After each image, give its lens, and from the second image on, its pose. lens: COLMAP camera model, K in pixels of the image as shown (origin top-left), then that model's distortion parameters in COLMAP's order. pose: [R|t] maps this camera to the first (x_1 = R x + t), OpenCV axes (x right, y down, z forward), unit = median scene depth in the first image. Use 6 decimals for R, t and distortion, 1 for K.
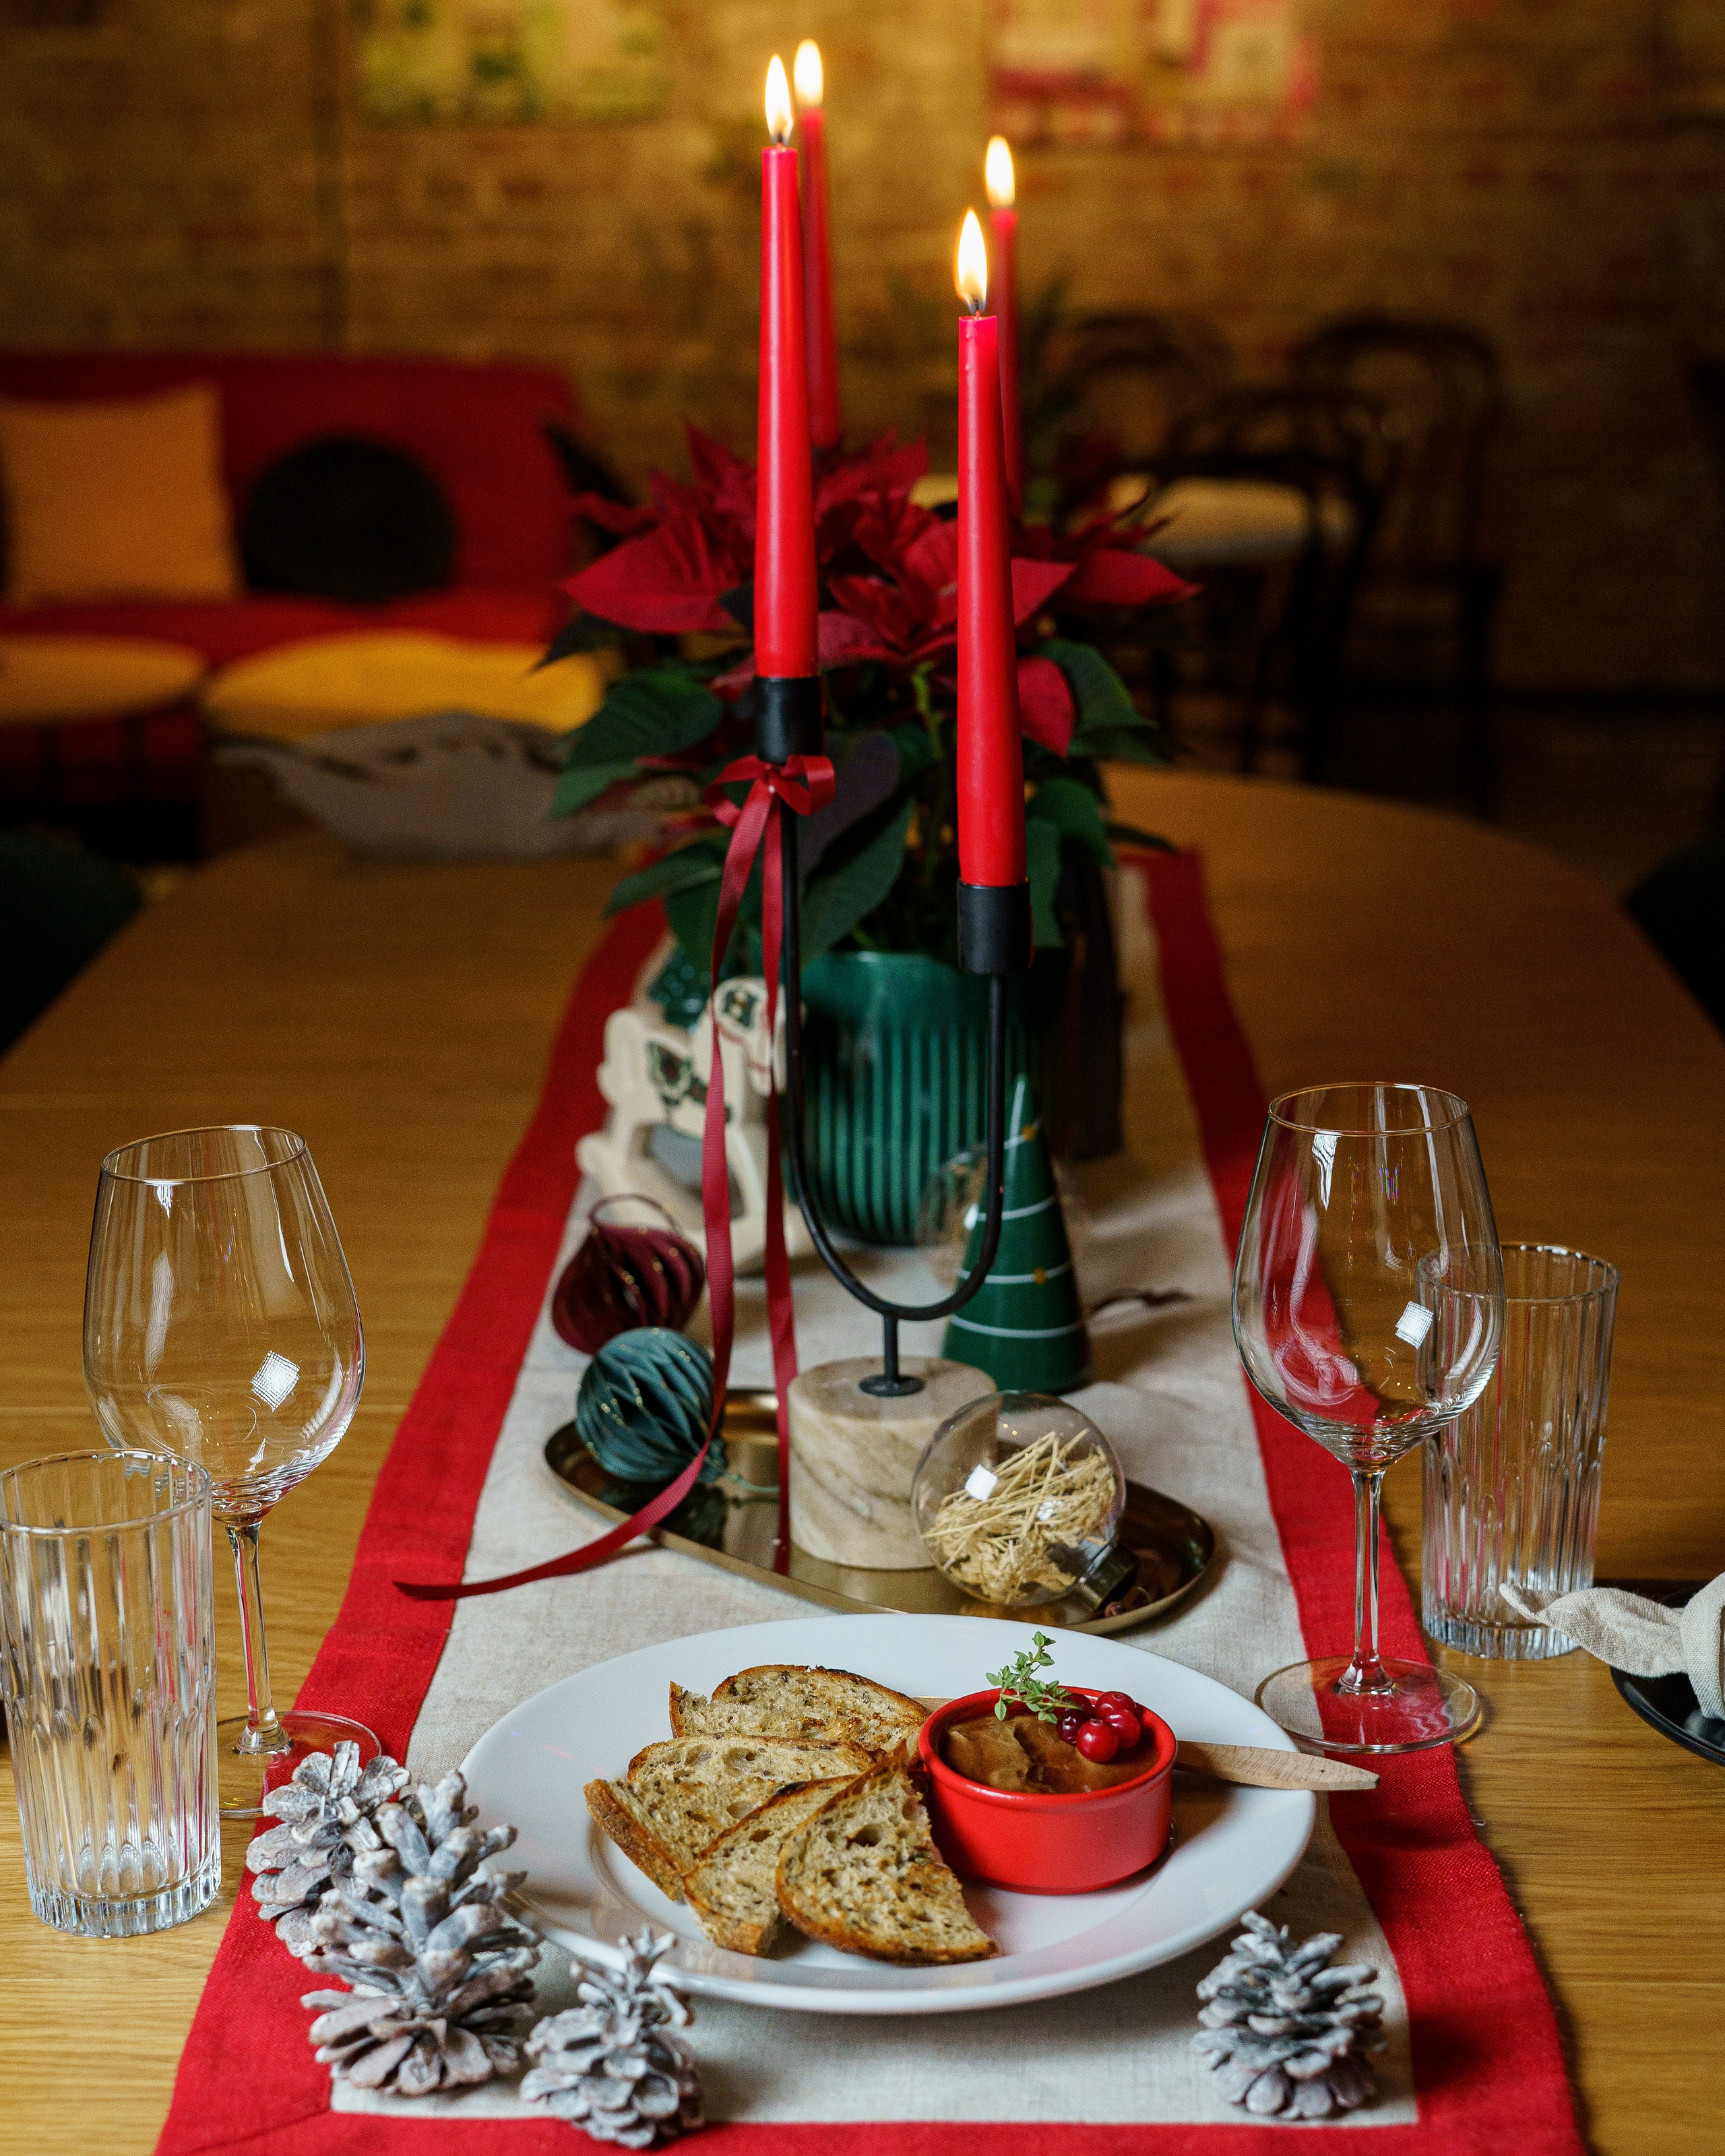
lens RADIAL K [[3708.9, 0, 861.1], [0, 3708.9, 1080.3], [0, 0, 1]] dist [-0.056136, 0.000000]
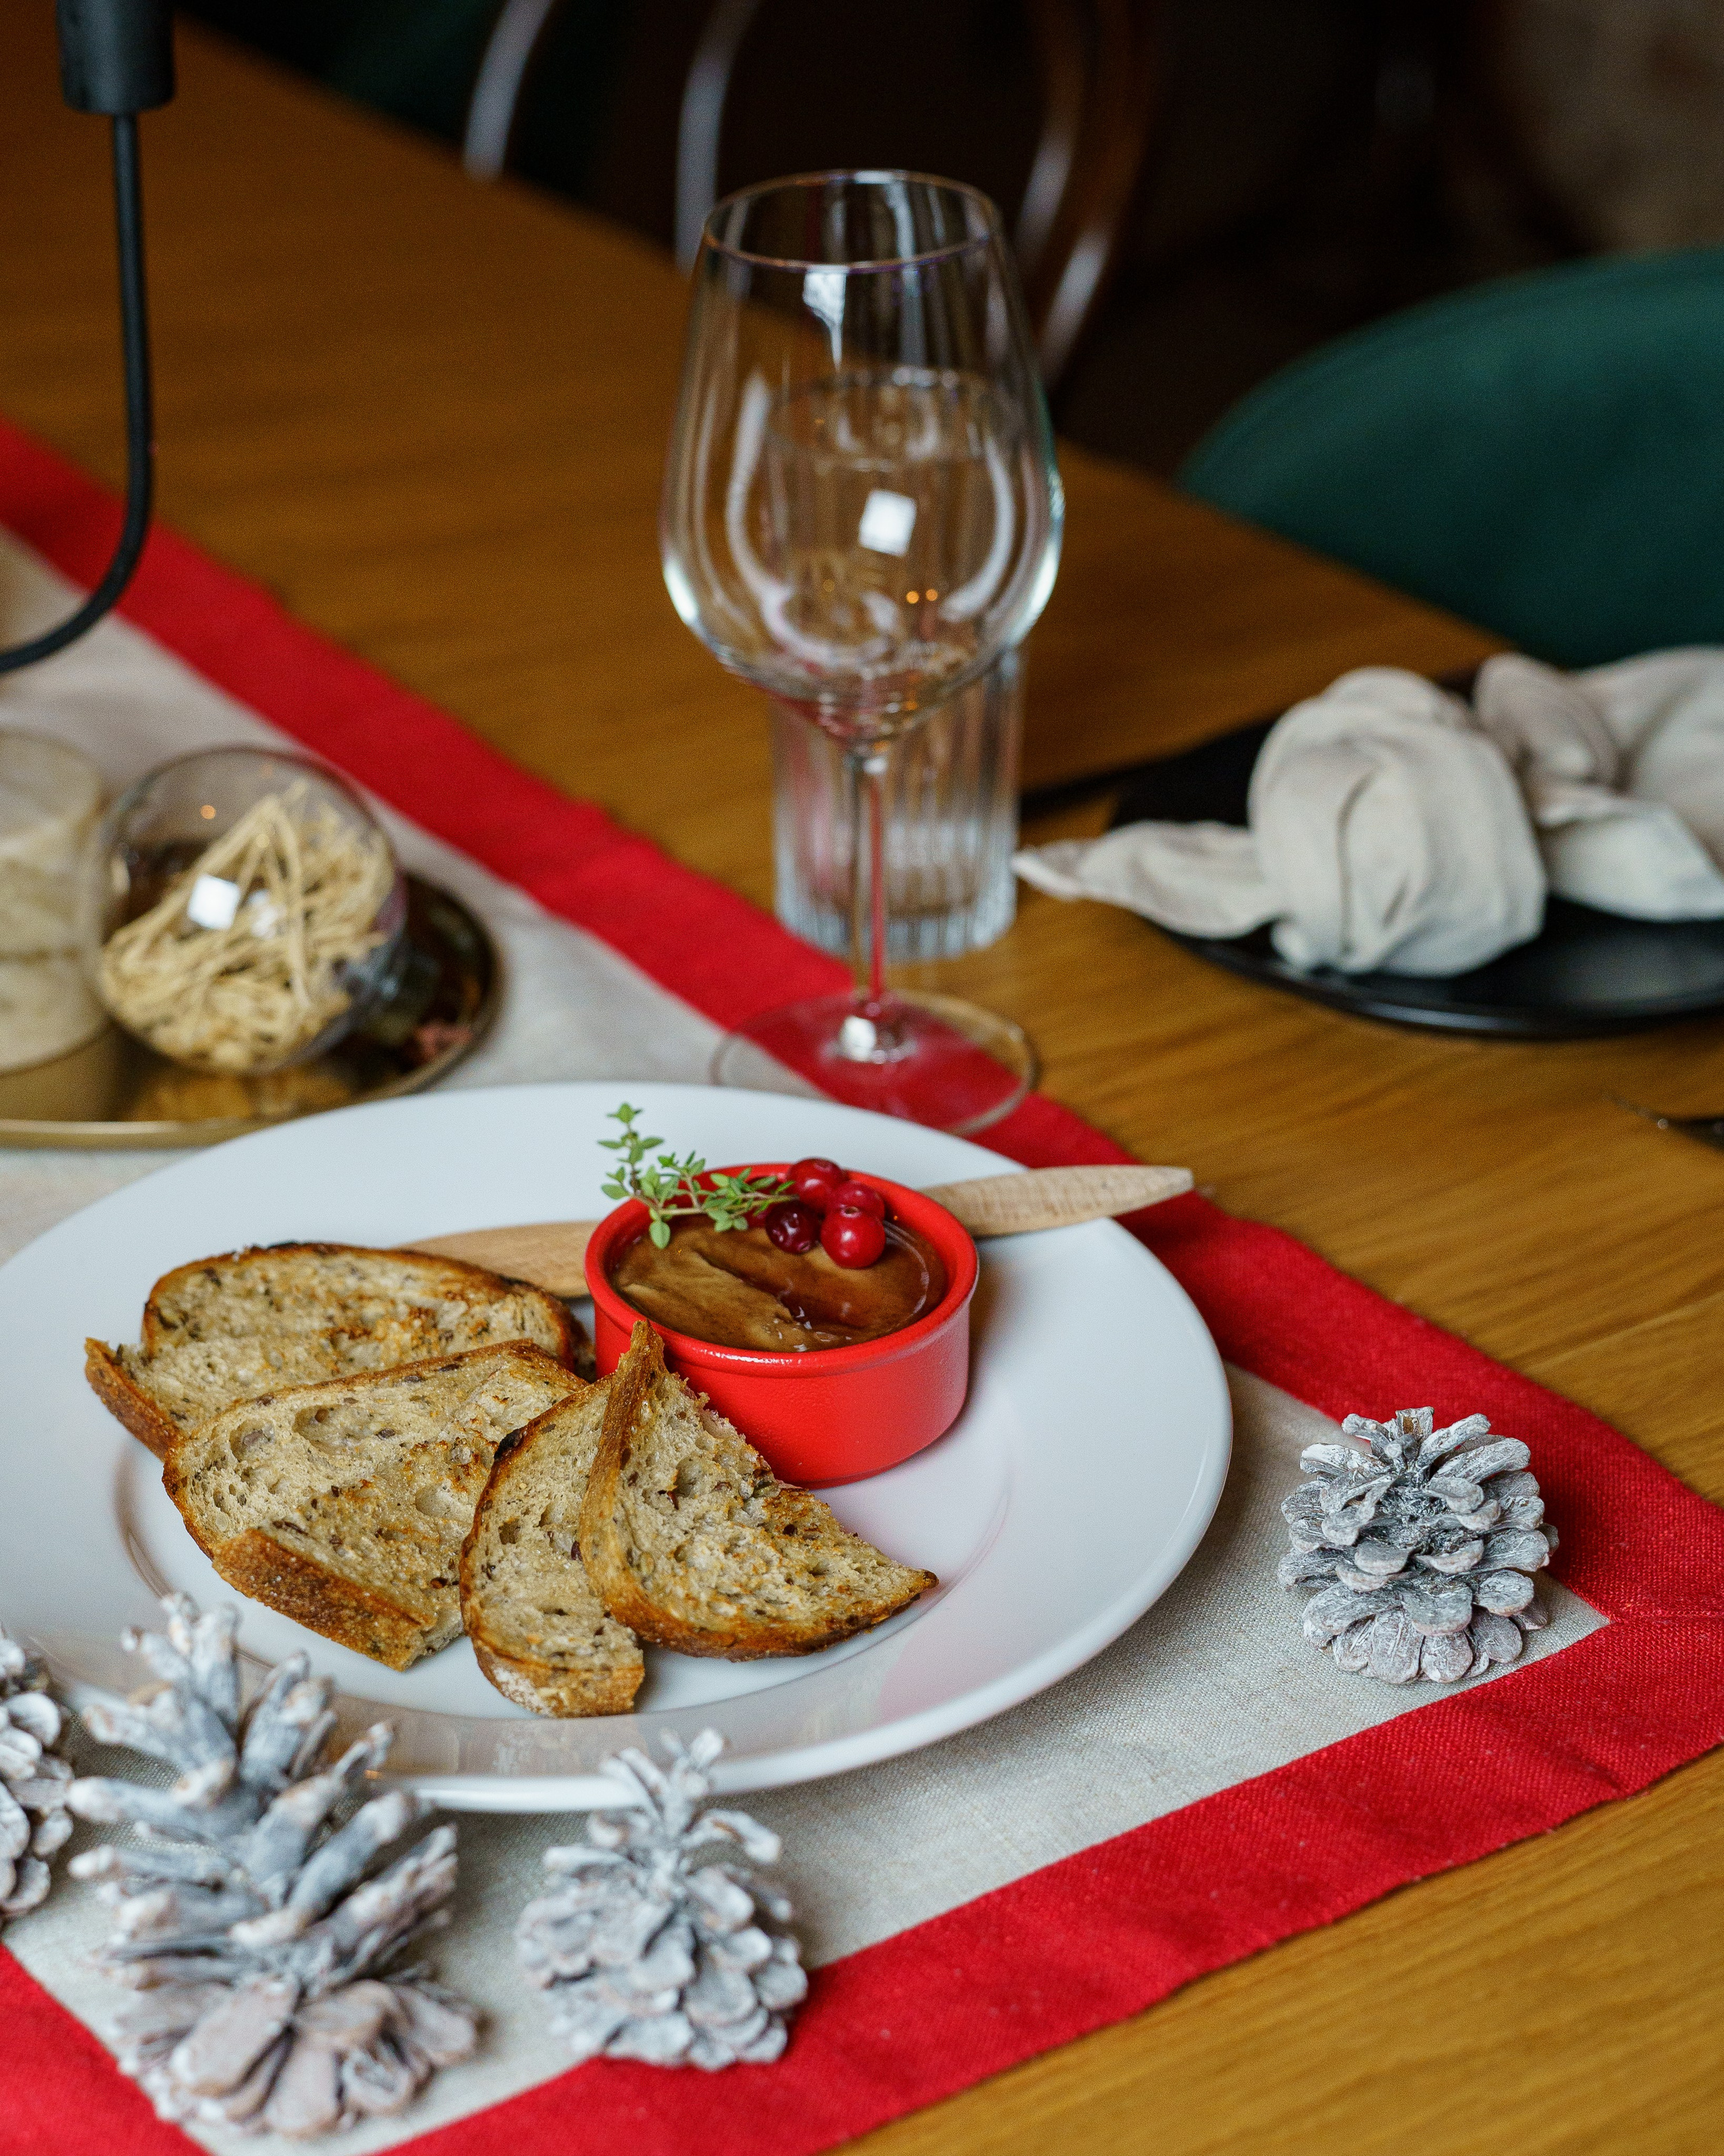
lens RADIAL K [[4785.6, 0, 863.6], [0, 4785.6, 1073.5], [0, 0, 1]] dist [-0.063443, 0.000000]
pose [[0.808194, -0.268343, 0.524227, -0.390971], [0.147285, 0.953968, 0.261253, -0.077907], [-0.570201, -0.133933, 0.810514, 0.309261]]
